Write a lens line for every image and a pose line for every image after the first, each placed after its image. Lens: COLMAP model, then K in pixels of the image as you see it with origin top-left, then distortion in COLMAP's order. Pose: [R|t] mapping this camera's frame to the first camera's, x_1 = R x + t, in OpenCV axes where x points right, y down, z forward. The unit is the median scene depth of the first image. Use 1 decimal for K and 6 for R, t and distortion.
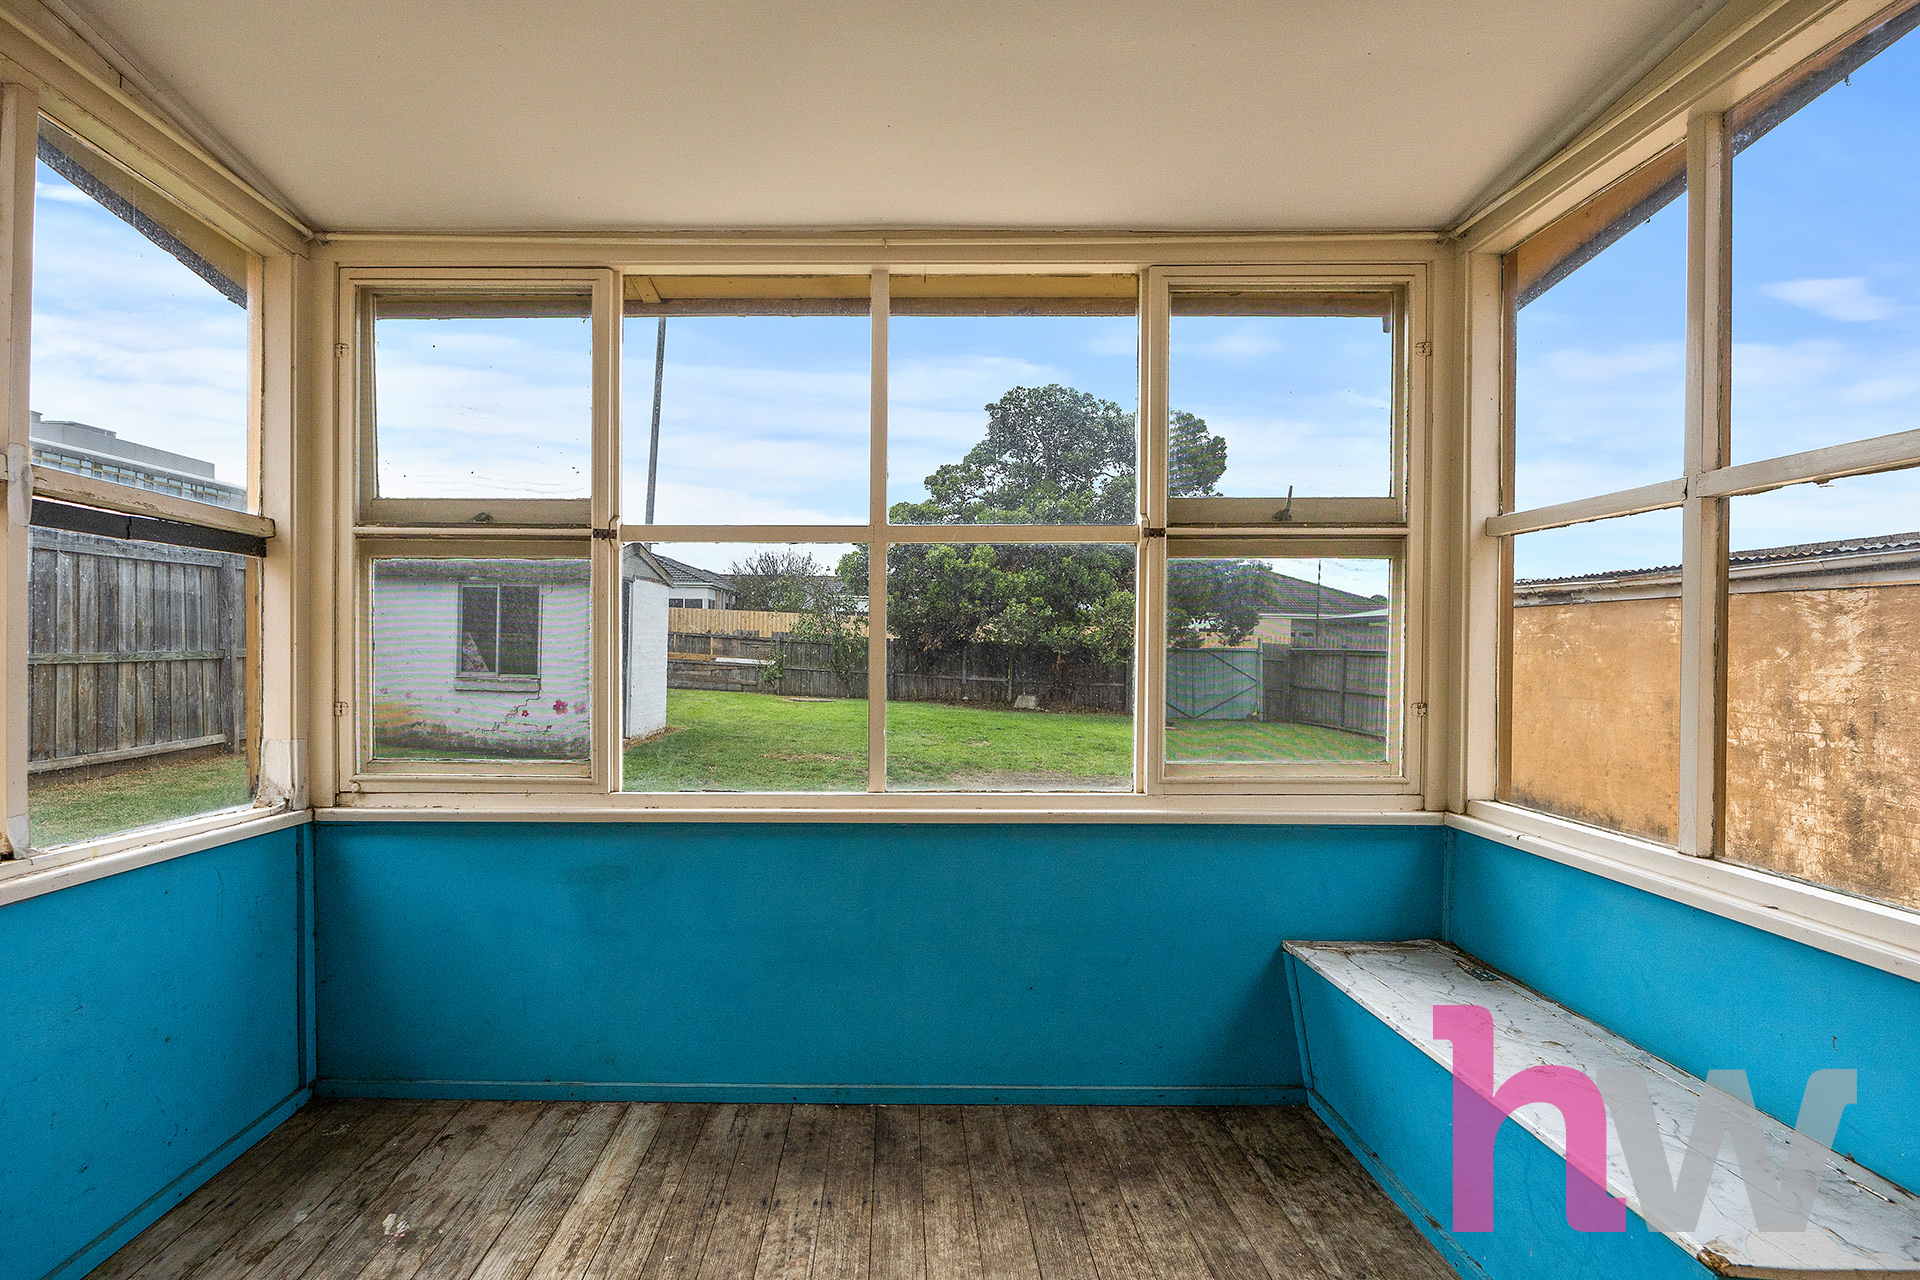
lens RADIAL K [[984.7, 0, 959.0], [0, 984.7, 639.0], [0, 0, 1]] dist [-0.003313, -0.000377]
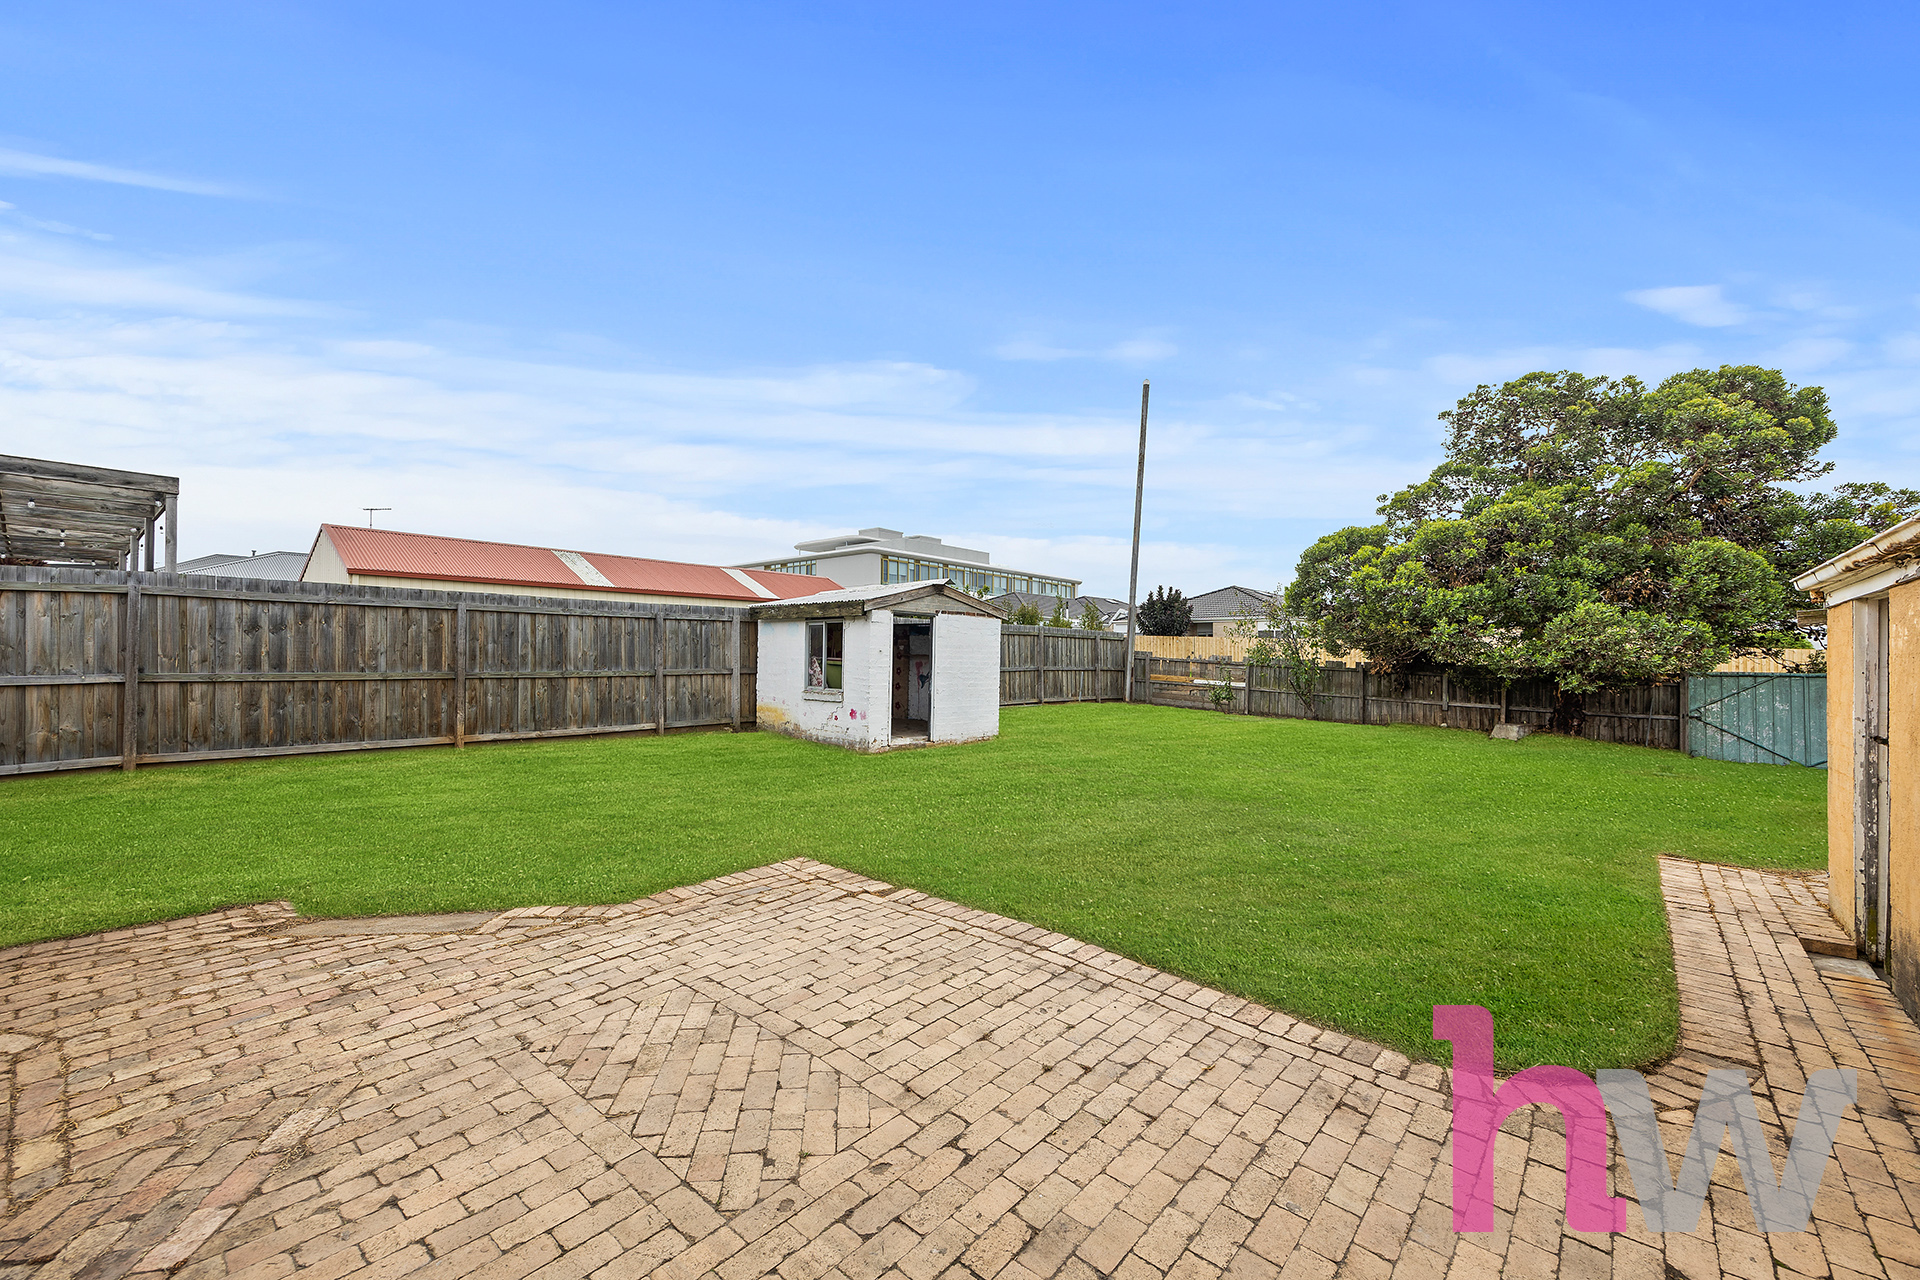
lens RADIAL K [[774.3, 0, 958.8], [0, 774.3, 653.8], [0, 0, 1]] dist [0.013168, -0.000526]
pose [[0.756187, -0.011684, -0.654251, 0.370958], [0.002704, 0.999888, -0.014732, 0.003872], [0.654350, 0.009371, 0.756134, 0.313052]]
